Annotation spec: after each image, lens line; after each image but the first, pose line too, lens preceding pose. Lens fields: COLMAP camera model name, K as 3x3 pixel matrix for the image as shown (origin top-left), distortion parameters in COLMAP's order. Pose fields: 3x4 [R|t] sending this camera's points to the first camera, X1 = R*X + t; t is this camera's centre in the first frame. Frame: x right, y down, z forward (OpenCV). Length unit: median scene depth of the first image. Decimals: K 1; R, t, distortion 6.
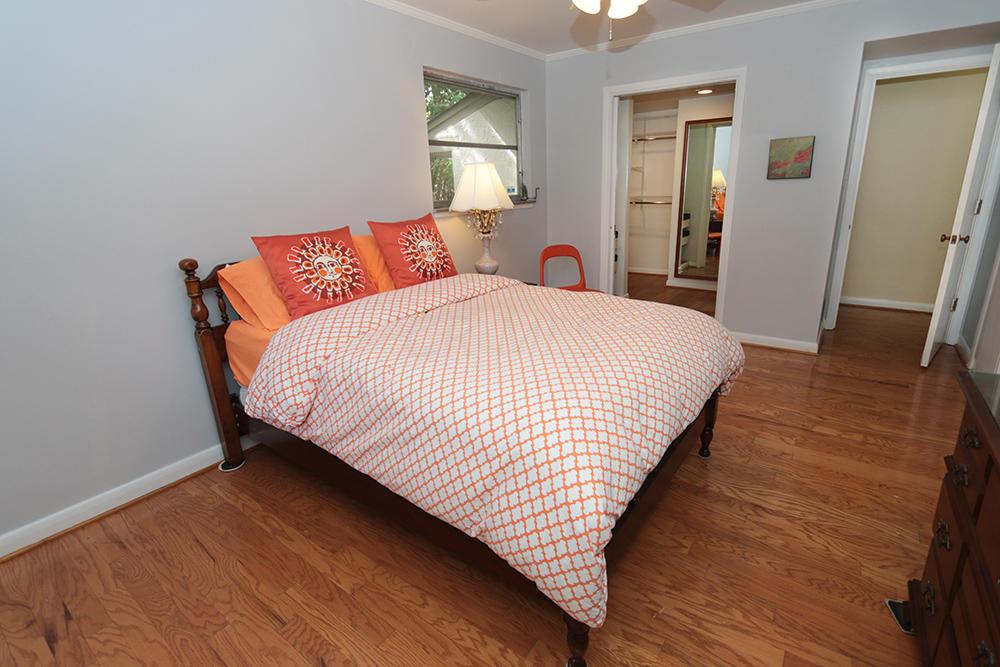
lens RADIAL K [[478.6, 0, 503.2], [0, 478.6, 337.5], [0, 0, 1]] dist [-0.025980, 0.000796]
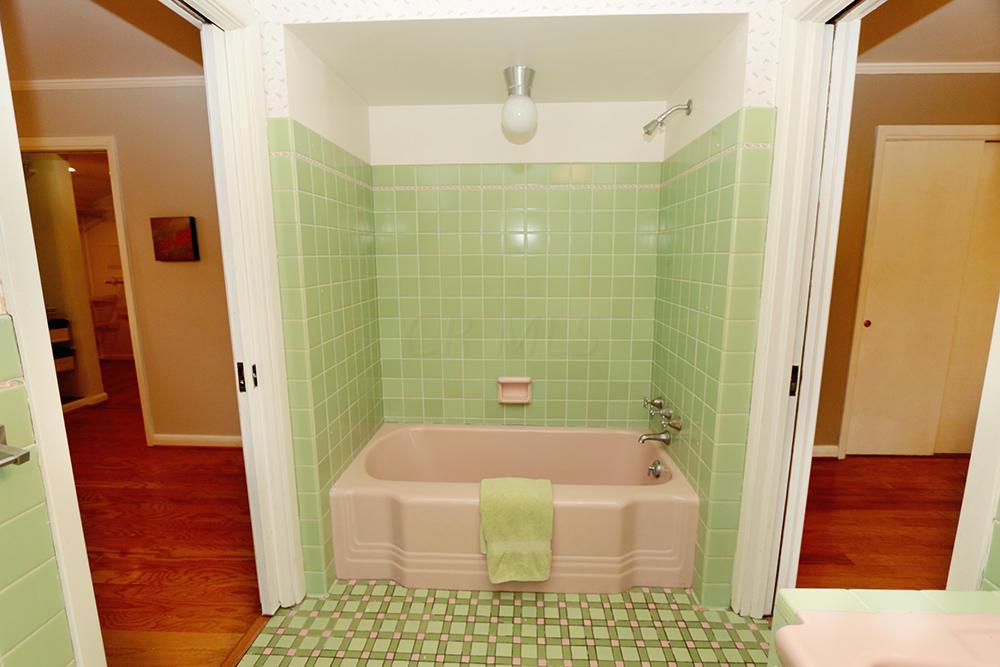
lens RADIAL K [[456.8, 0, 500.0], [0, 456.8, 333.5], [0, 0, 1]] dist [-0.016819, 0.000644]
pose [[0.833137, -0.053336, 0.550489, 0.654352], [0.135987, 0.984538, -0.110419, -0.022169], [-0.536088, 0.166853, 0.827508, -0.018882]]
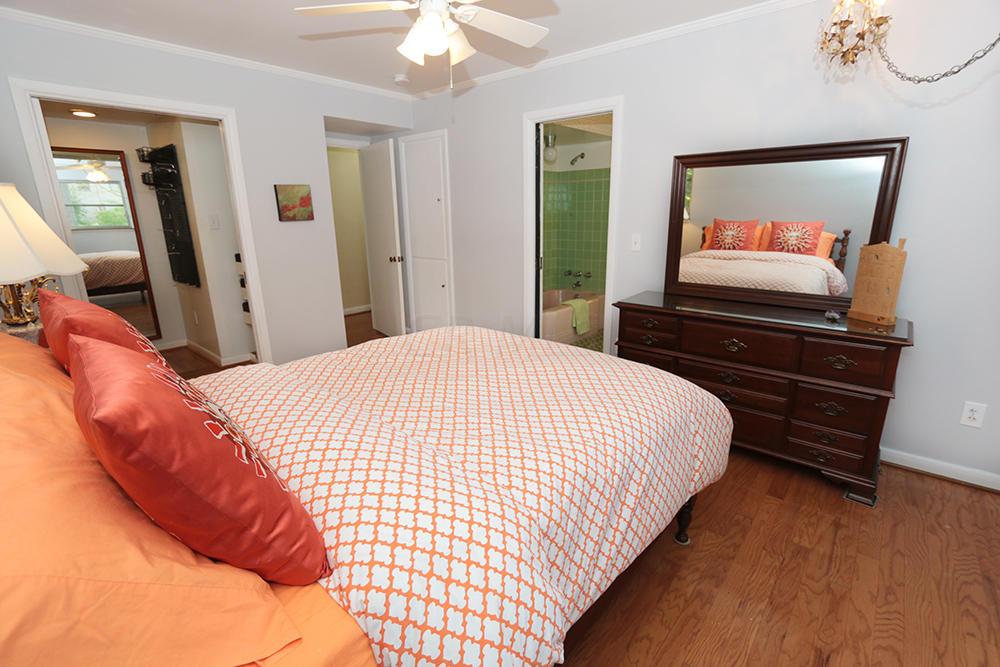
lens RADIAL K [[452.2, 0, 501.7], [0, 452.2, 332.9], [0, 0, 1]] dist [-0.018469, 0.000605]
pose [[0.086476, -0.223657, 0.970824, -0.457253], [0.307635, 0.932846, 0.187505, -0.144863], [-0.947567, 0.282445, 0.149474, 0.475947]]
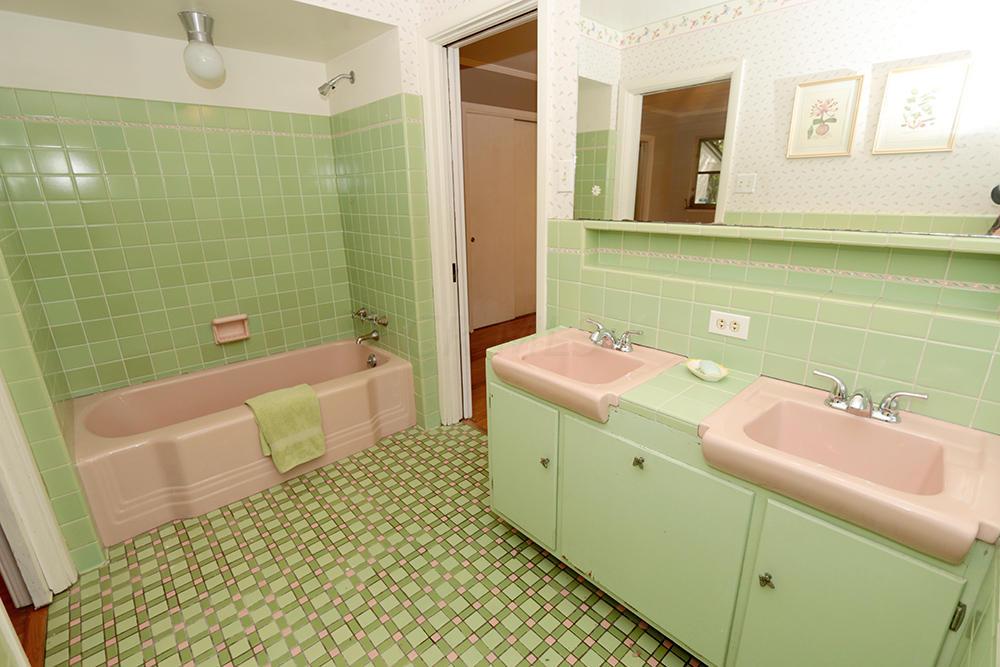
lens RADIAL K [[456.0, 0, 504.2], [0, 456.0, 333.0], [0, 0, 1]] dist [-0.018764, 0.000698]
pose [[0.195673, -0.253463, 0.947348, 0.431073], [0.300445, 0.935064, 0.188120, -0.009528], [-0.933512, 0.247816, 0.259118, -0.038602]]
